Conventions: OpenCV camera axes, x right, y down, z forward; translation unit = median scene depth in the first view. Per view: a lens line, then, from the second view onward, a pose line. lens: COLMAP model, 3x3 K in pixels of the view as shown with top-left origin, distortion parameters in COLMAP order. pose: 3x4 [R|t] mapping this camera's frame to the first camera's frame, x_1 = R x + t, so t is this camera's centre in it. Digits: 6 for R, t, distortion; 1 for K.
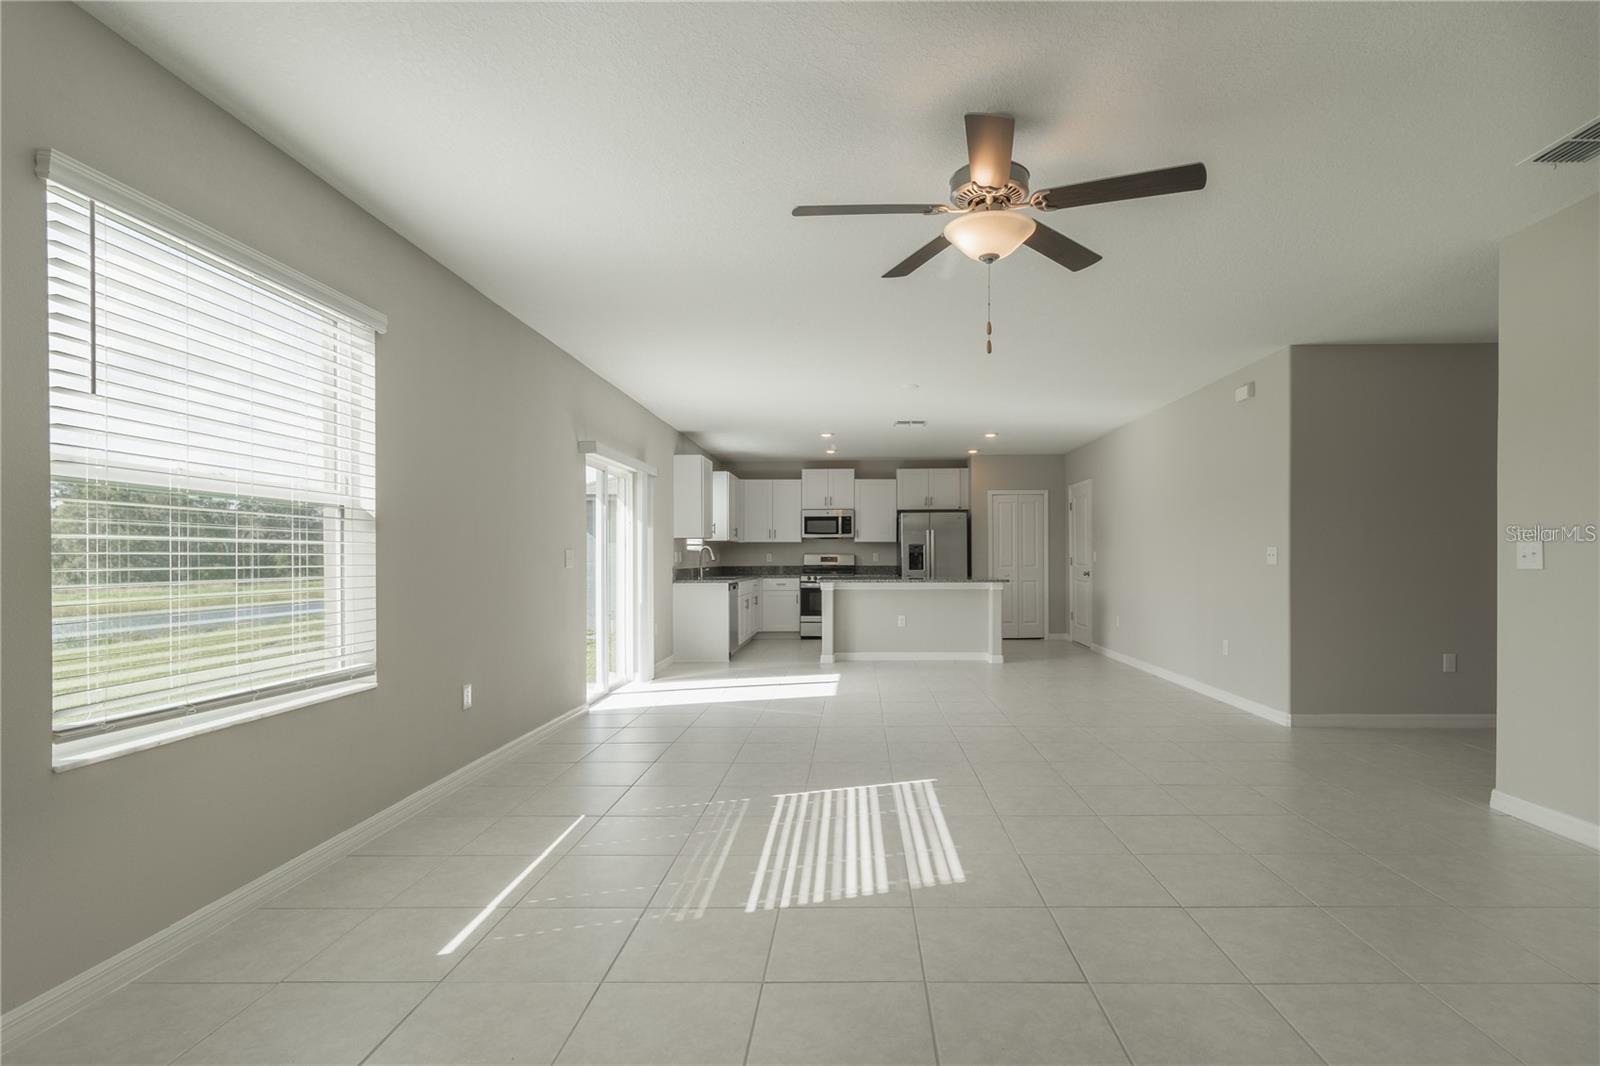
lens RADIAL K [[766.9, 0, 854.5], [0, 766.9, 560.1], [0, 0, 1]] dist [0.000087, 0.000361]
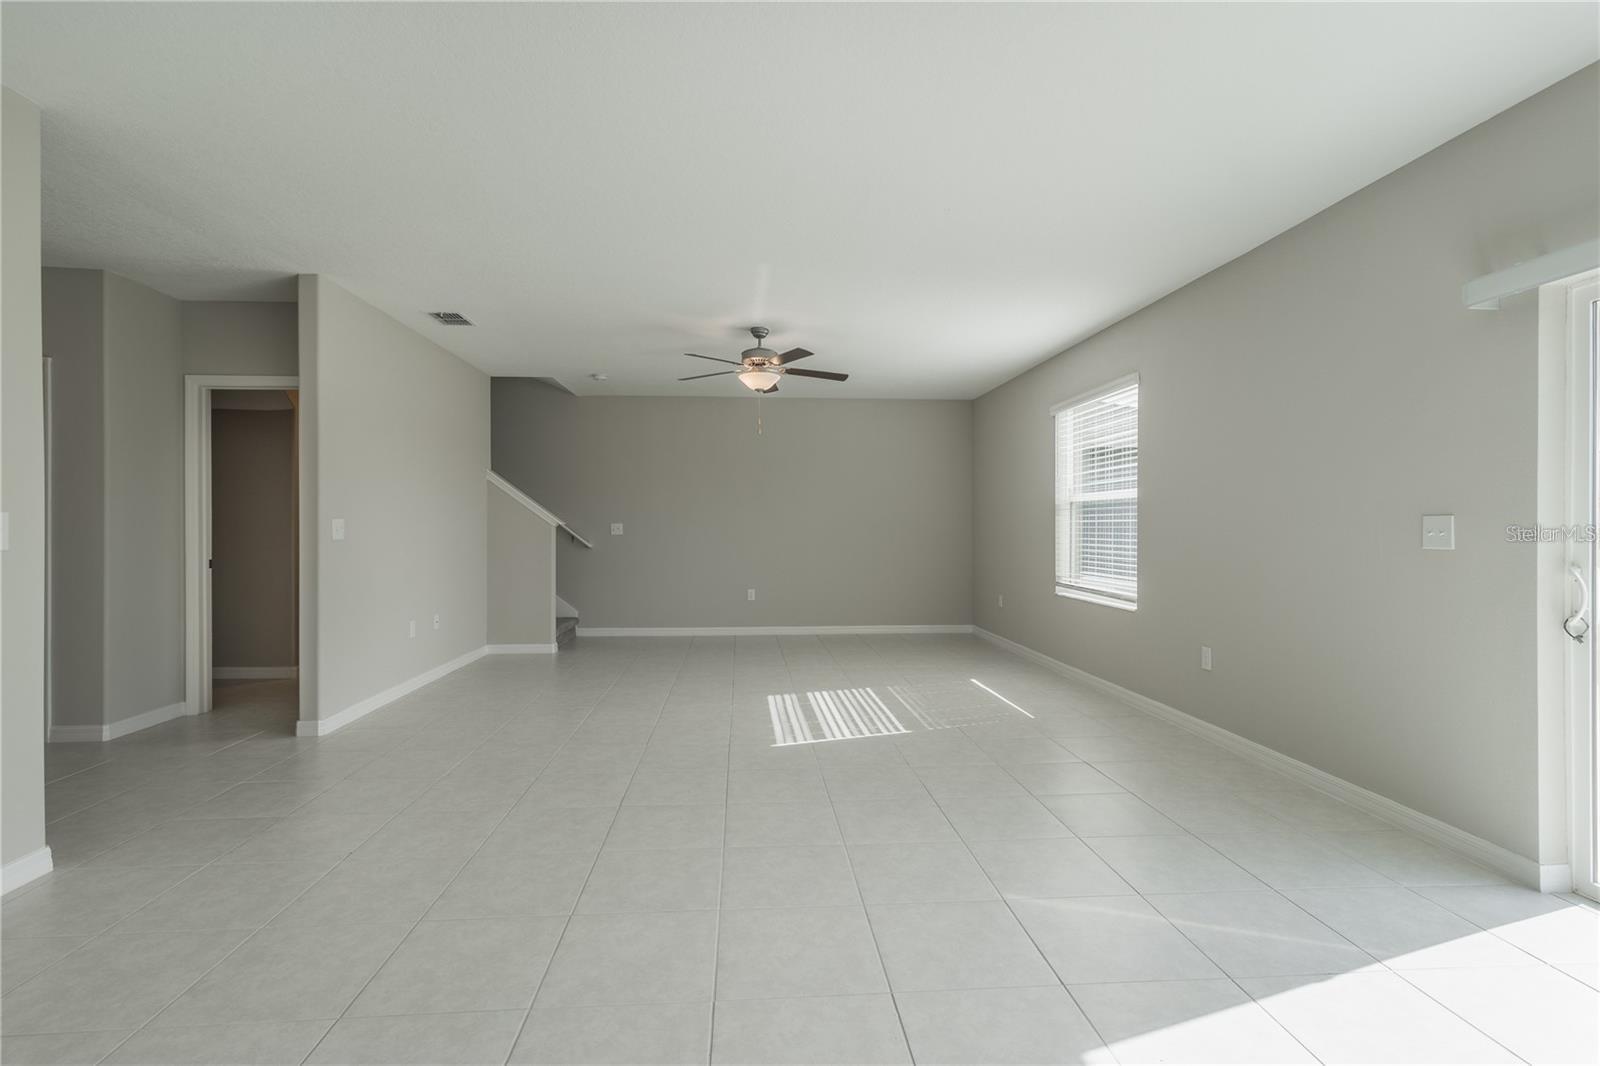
lens RADIAL K [[752.1, 0, 800.0], [0, 752.1, 533.0], [0, 0, 1]] dist [0.001069, 0.000261]
pose [[-0.996837, 0.002445, -0.079433, 0.056845], [0.001347, 0.999903, 0.013870, -0.005832], [0.079459, 0.013719, -0.996744, 0.771442]]
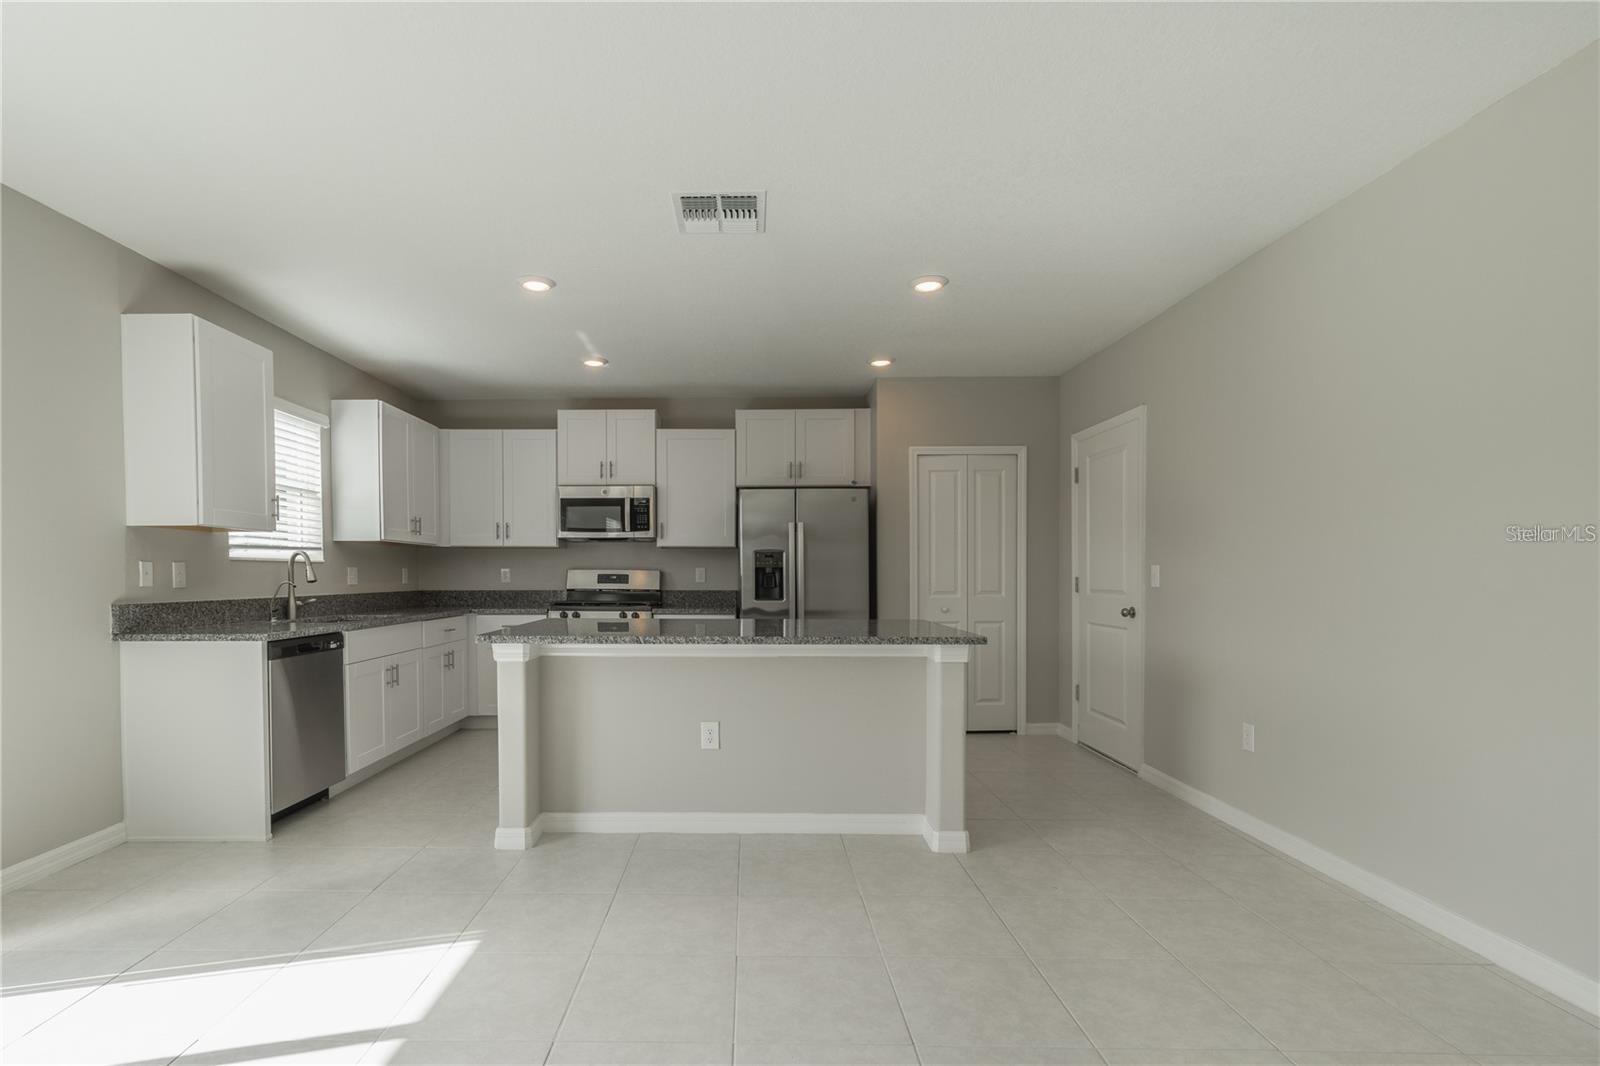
lens RADIAL K [[766.6, 0, 729.6], [0, 766.6, 590.5], [0, 0, 1]] dist [0.000094, 0.000012]
pose [[0.999752, 0.002896, -0.022073, 0.066369], [-0.002514, 0.999848, 0.017280, -0.002552], [0.022120, -0.017221, 0.999607, 0.492861]]
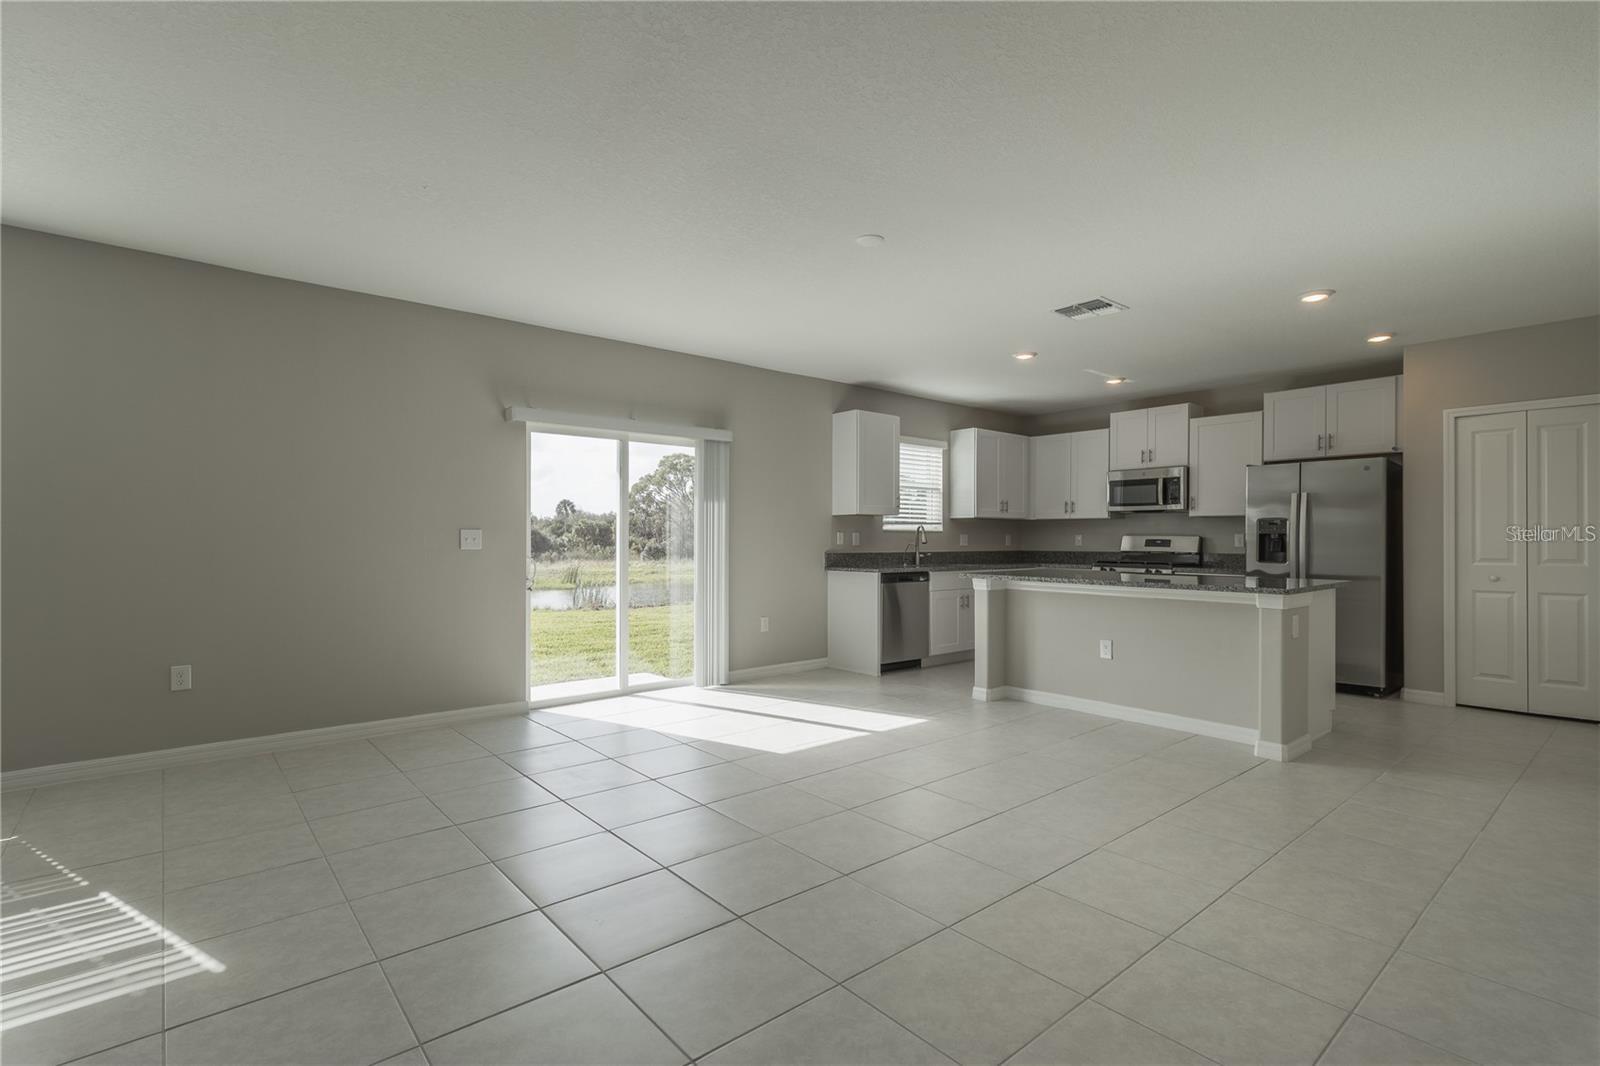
lens RADIAL K [[746.1, 0, 809.5], [0, 746.1, 536.5], [0, 0, 1]] dist [0.001833, 0.000508]
pose [[0.647862, 0.002489, -0.761753, 0.286404], [-0.007051, 0.999971, -0.002729, -0.003088], [0.761725, 0.007139, 0.647861, 0.373506]]
